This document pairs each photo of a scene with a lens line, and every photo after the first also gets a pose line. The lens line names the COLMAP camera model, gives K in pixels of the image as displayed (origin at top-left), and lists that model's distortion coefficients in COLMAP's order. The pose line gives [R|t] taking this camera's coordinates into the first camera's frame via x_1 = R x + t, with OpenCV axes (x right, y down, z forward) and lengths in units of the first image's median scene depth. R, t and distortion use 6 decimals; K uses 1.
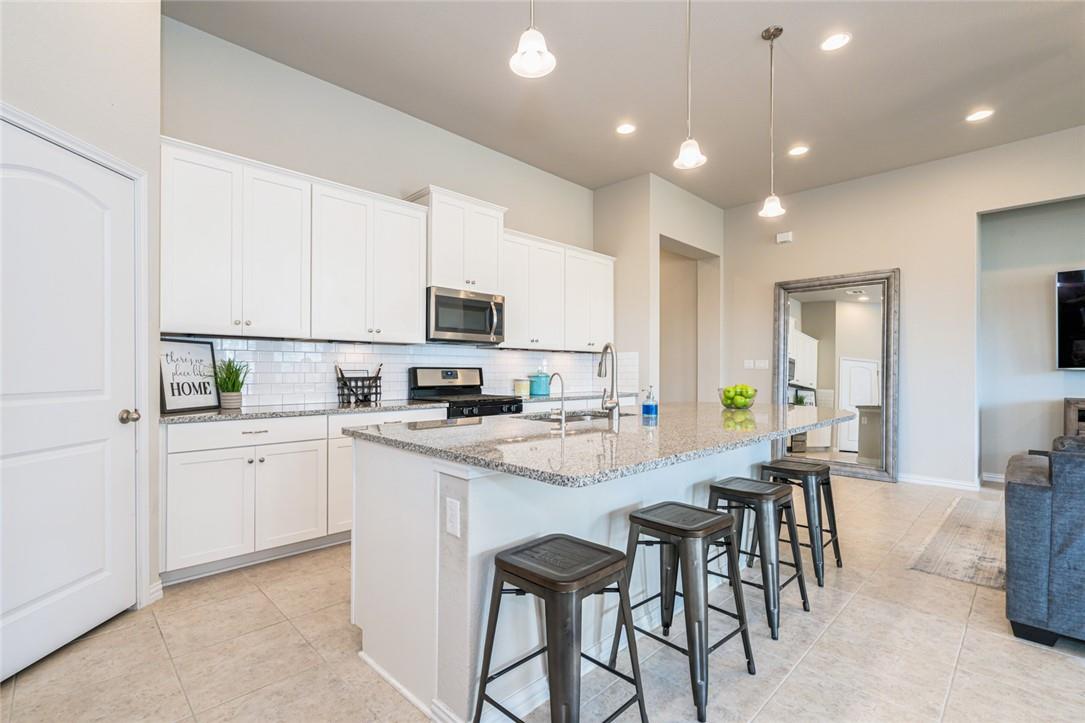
lens RADIAL K [[492.6, 0, 535.3], [0, 492.6, 373.1], [0, 0, 1]] dist [-0.004130, -0.000380]
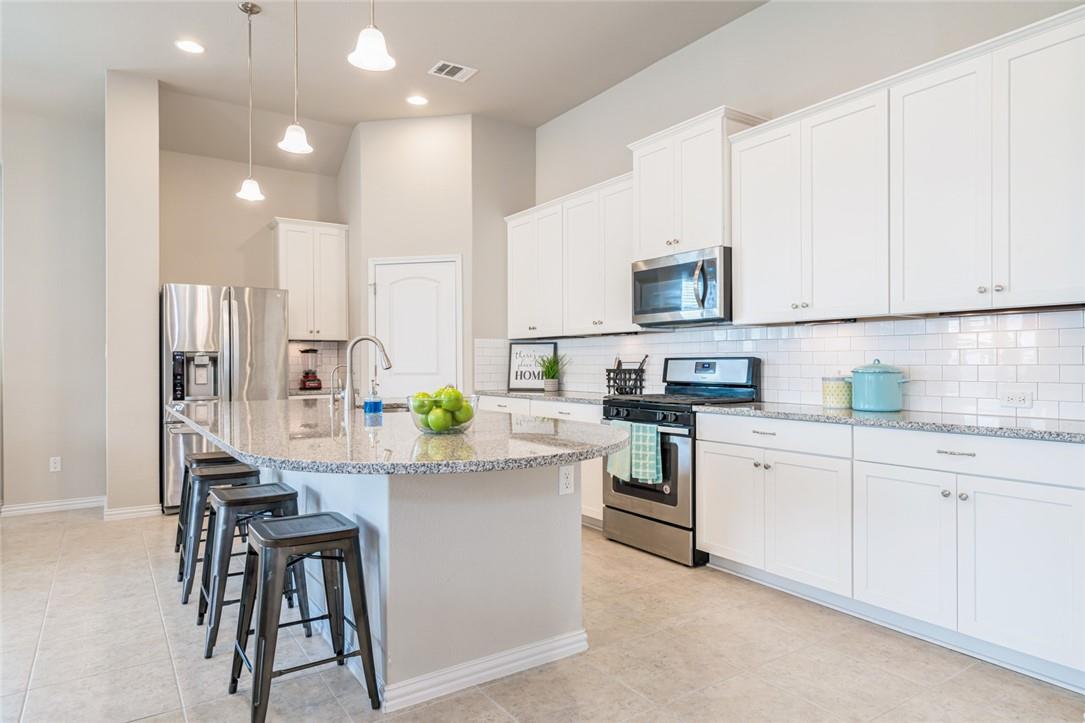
lens RADIAL K [[648.9, 0, 541.1], [0, 648.9, 365.6], [0, 0, 1]] dist [-0.002405, -0.001219]
pose [[-0.178039, -0.003065, -0.984019, 0.892537], [-0.007499, 0.999970, -0.001757, 0.004199], [0.983995, 0.007067, -0.178057, 1.025364]]
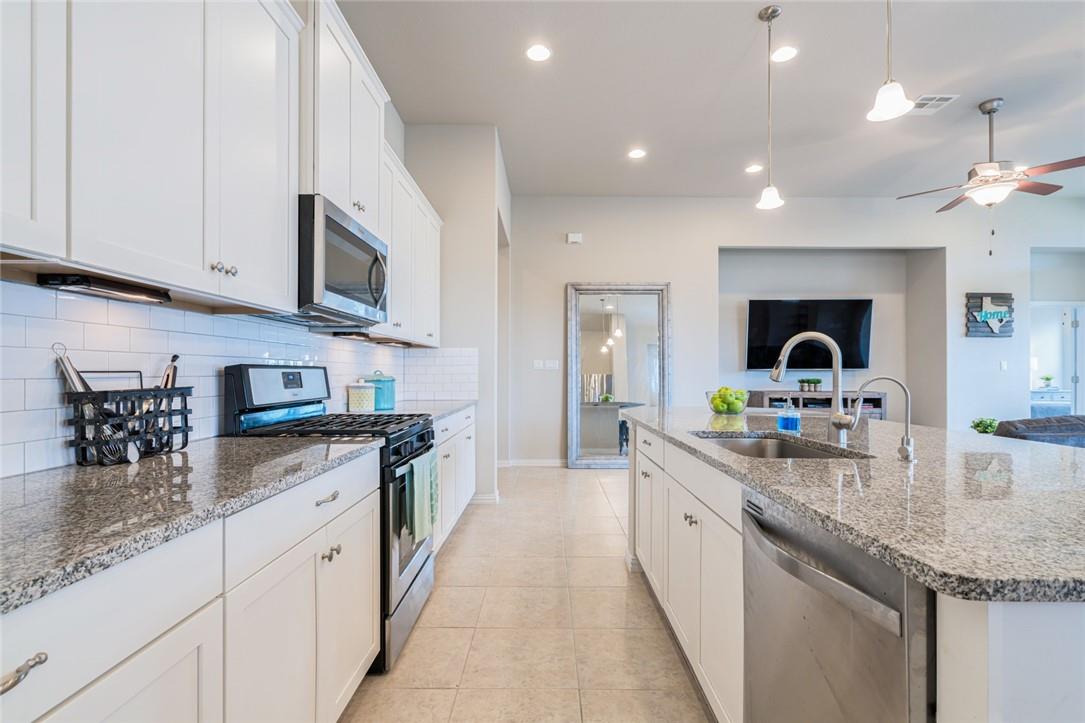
lens RADIAL K [[502.5, 0, 552.3], [0, 502.5, 375.1], [0, 0, 1]] dist [-0.003638, -0.000386]
pose [[0.700877, -0.005932, 0.713257, -0.390729], [0.002552, 0.999980, 0.005809, -0.004819], [-0.713277, -0.002251, 0.700878, 0.480888]]
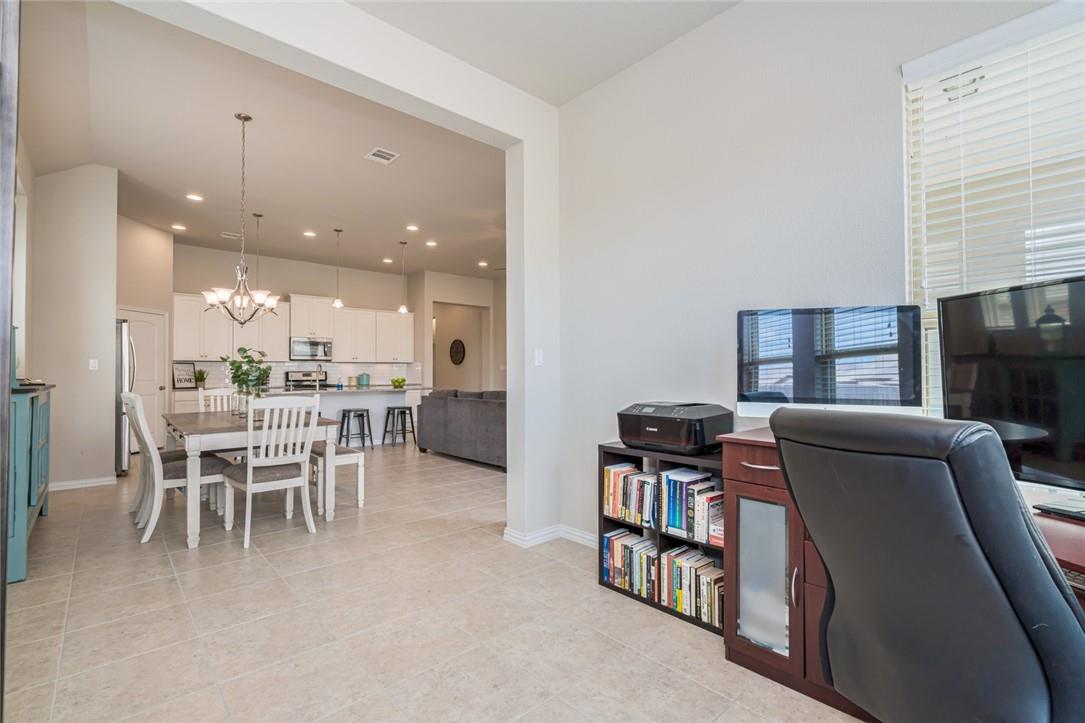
lens RADIAL K [[483.4, 0, 537.6], [0, 483.4, 364.1], [0, 0, 1]] dist [0.001653, 0.000420]
pose [[0.999318, -0.008423, -0.035951, 1.011938], [0.007626, 0.999723, -0.022258, 0.012256], [0.036128, 0.021969, 0.999106, -1.207051]]
